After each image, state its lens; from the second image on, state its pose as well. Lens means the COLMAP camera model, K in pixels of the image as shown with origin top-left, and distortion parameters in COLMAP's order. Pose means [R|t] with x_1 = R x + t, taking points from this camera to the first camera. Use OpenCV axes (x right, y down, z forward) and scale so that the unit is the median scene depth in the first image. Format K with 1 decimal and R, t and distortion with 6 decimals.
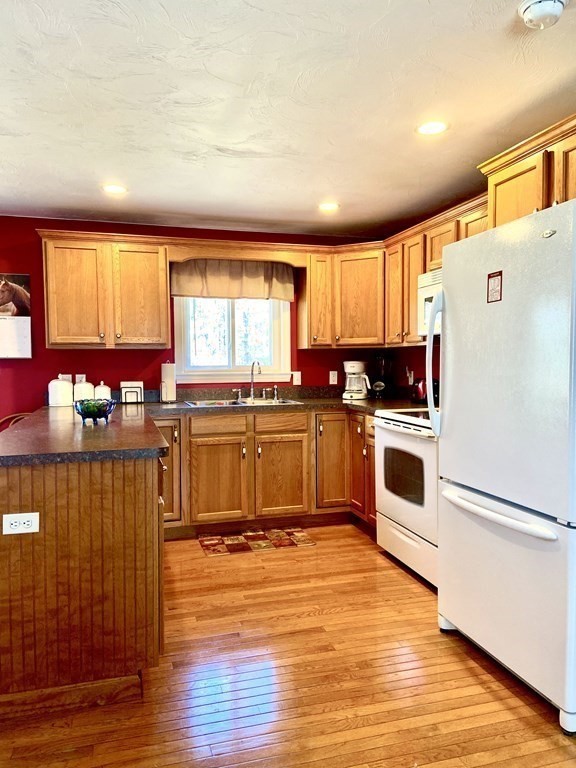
lens RADIAL K [[583.8, 0, 290.3], [0, 583.8, 385.7], [0, 0, 1]] dist [0.042564, -0.007690]
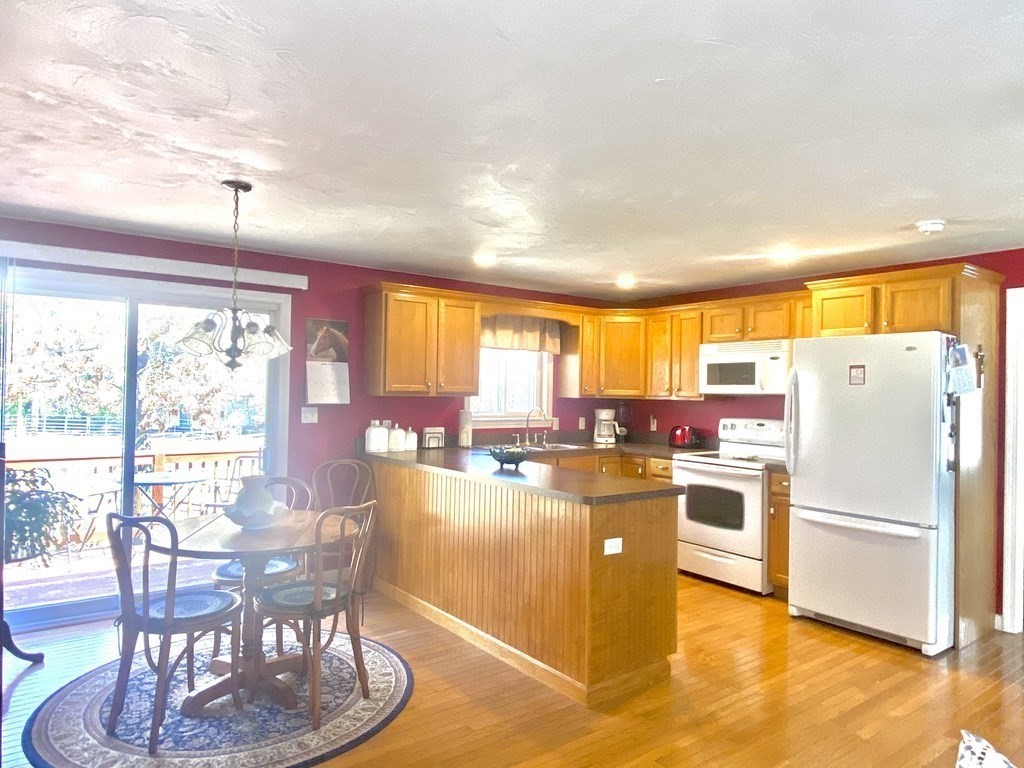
lens RADIAL K [[668.0, 0, 502.1], [0, 668.0, 387.2], [0, 0, 1]] dist [0.018626, -0.011925]
pose [[0.937834, 0.025421, 0.346151, -0.582973], [-0.009459, 0.998816, -0.047724, -0.023525], [-0.346955, 0.041483, 0.936964, -0.156945]]
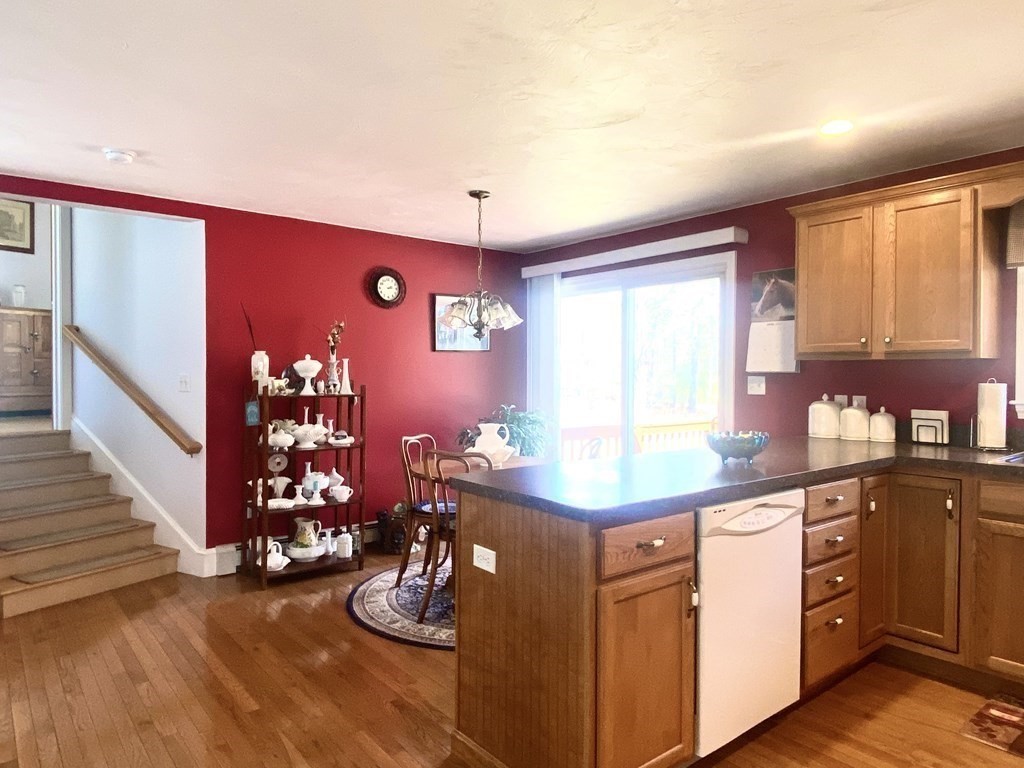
lens RADIAL K [[668.0, 0, 507.8], [0, 668.0, 386.5], [0, 0, 1]] dist [0.018626, -0.011925]
pose [[0.367815, 0.029306, -0.929437, 0.246549], [-0.043566, 0.998949, 0.014257, -0.023911], [0.928878, 0.035247, 0.368705, 0.309240]]
